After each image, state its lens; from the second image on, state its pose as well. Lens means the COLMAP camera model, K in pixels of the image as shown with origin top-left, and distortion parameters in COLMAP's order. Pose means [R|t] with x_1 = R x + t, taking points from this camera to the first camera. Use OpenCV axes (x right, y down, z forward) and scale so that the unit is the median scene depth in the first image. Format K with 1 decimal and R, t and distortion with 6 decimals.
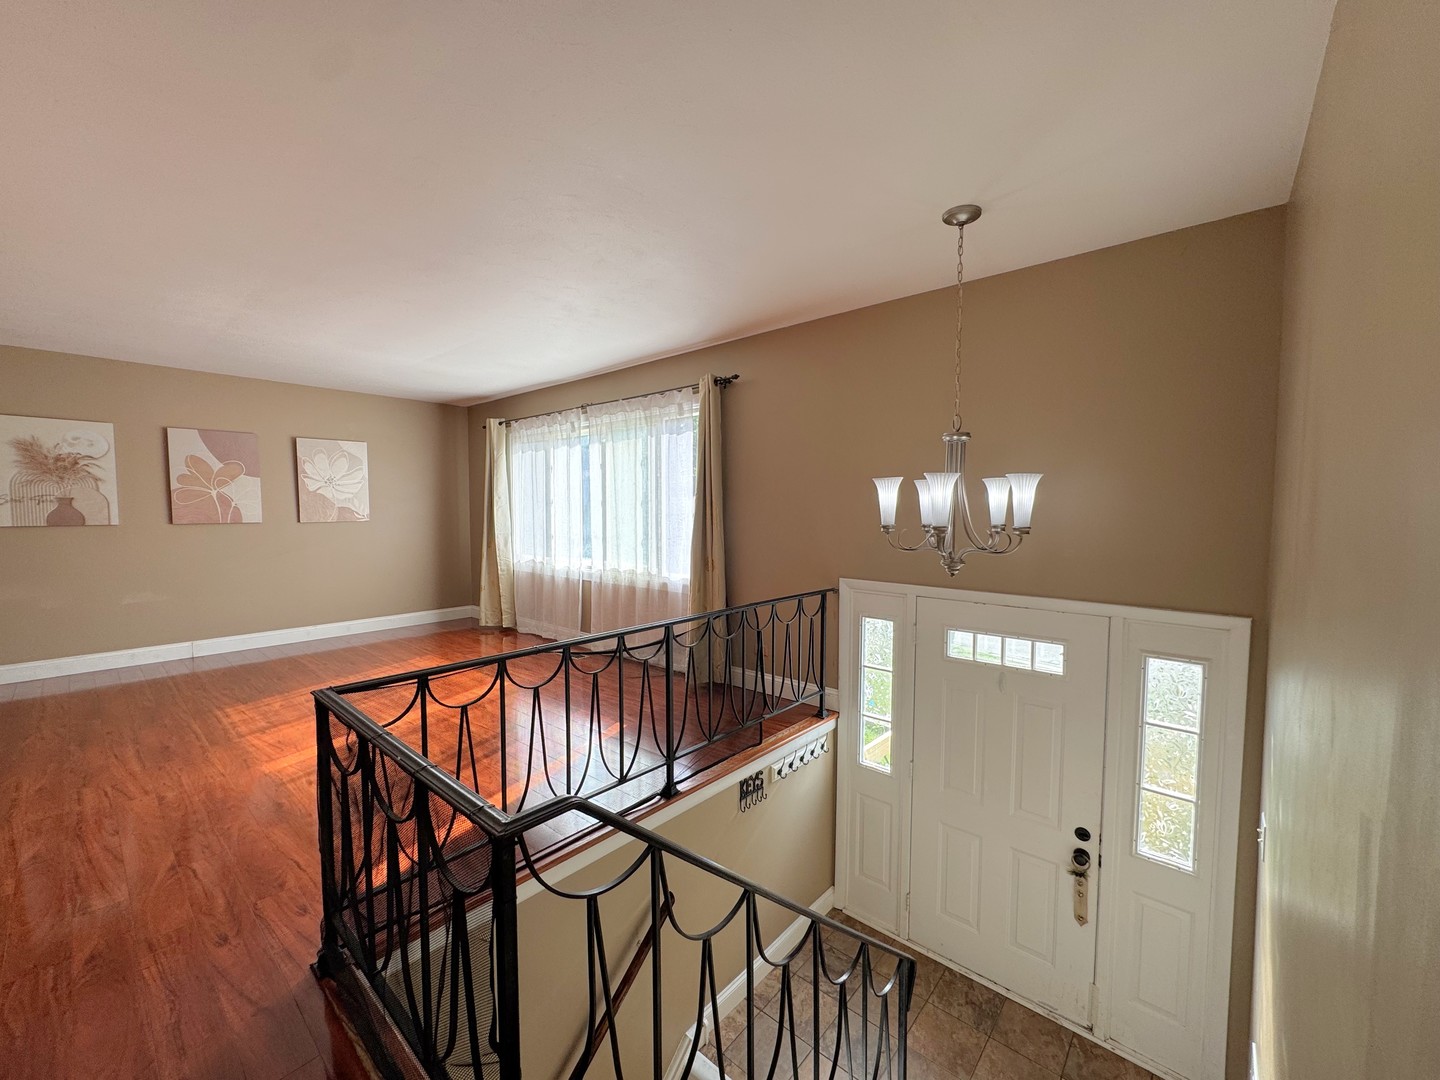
lens RADIAL K [[577.1, 0, 720.0], [0, 577.1, 540.0], [0, 0, 1]] dist [-0.006375, 0.001046]
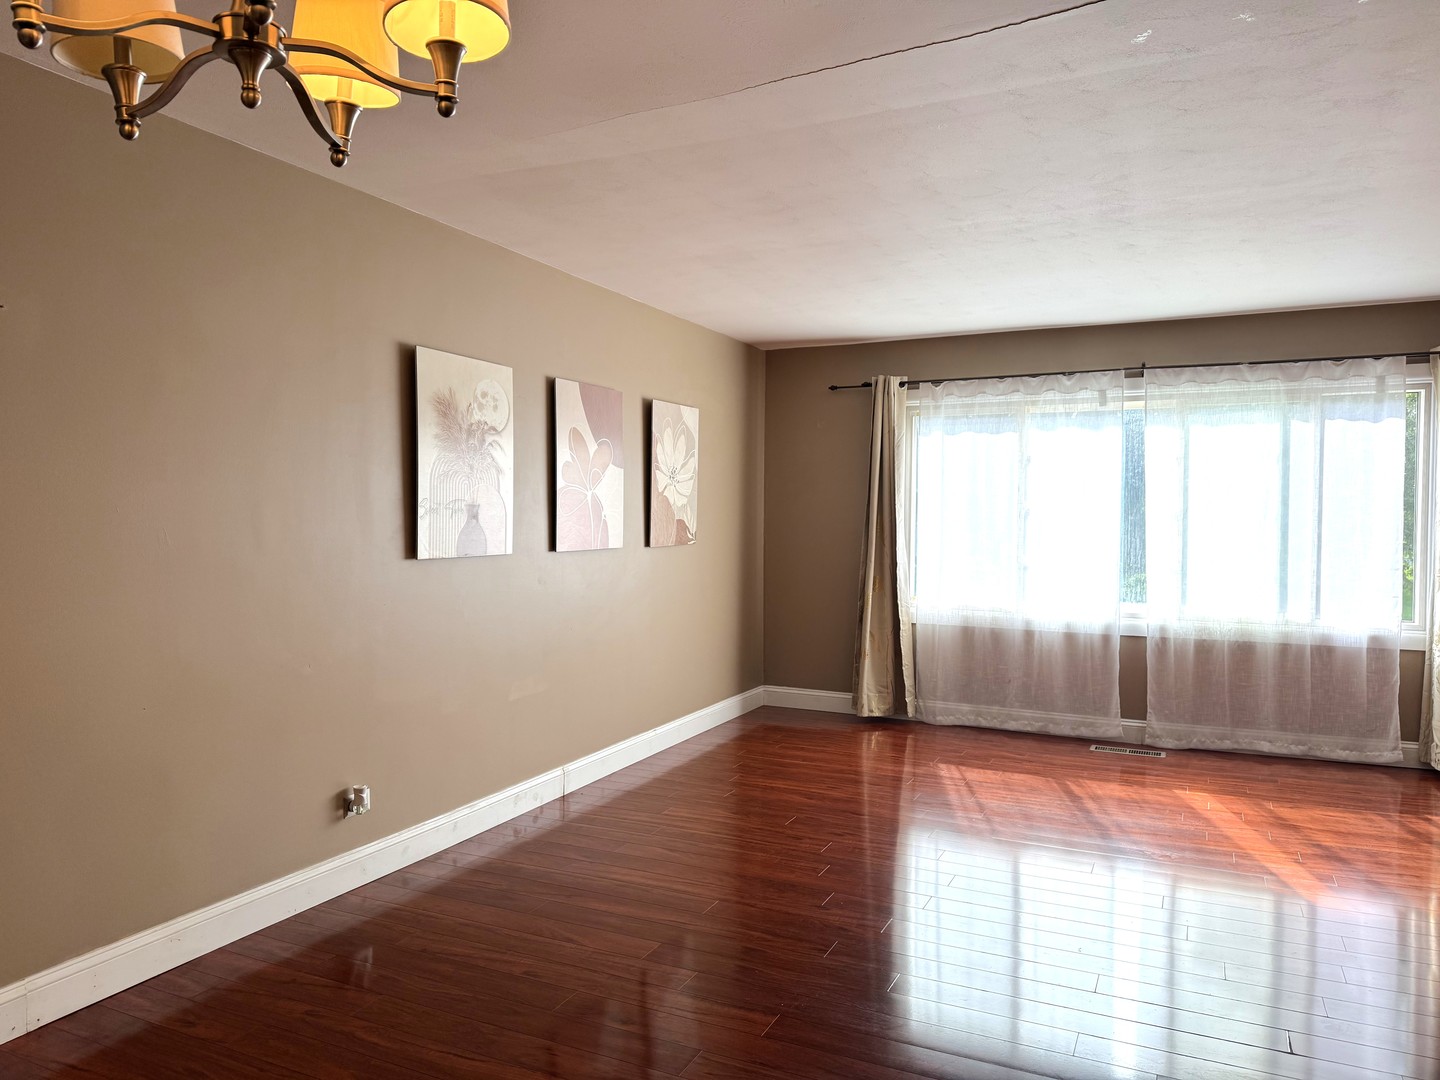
lens RADIAL K [[1003.0, 0, 720.0], [0, 1003.0, 540.0], [0, 0, 1]] dist [0.139000, -0.207026]
pose [[0.961520, -0.002718, 0.274721, -1.088687], [0.010299, 0.999605, -0.026154, -0.012490], [-0.274542, 0.027977, 0.961168, 0.026992]]
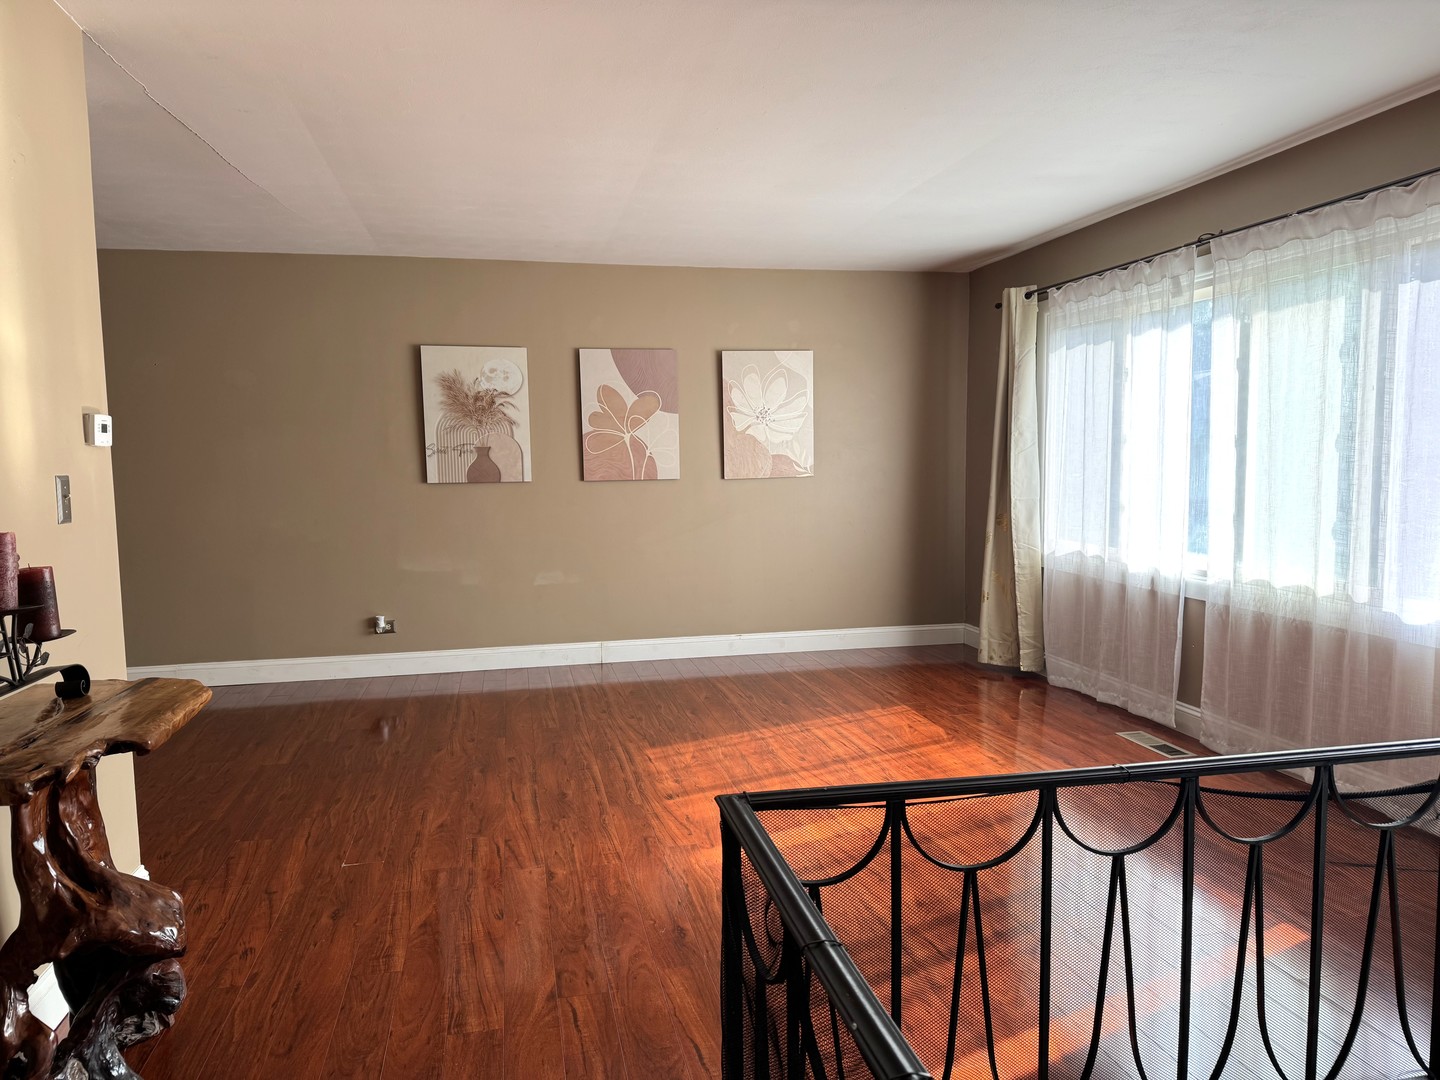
lens RADIAL K [[1003.0, 0, 720.0], [0, 1003.0, 540.0], [0, 0, 1]] dist [0.139000, -0.207026]
pose [[0.801841, 0.040617, -0.596155, -0.041670], [-0.019512, 0.998935, 0.041815, -0.009518], [0.597219, -0.021897, 0.801780, 0.069581]]
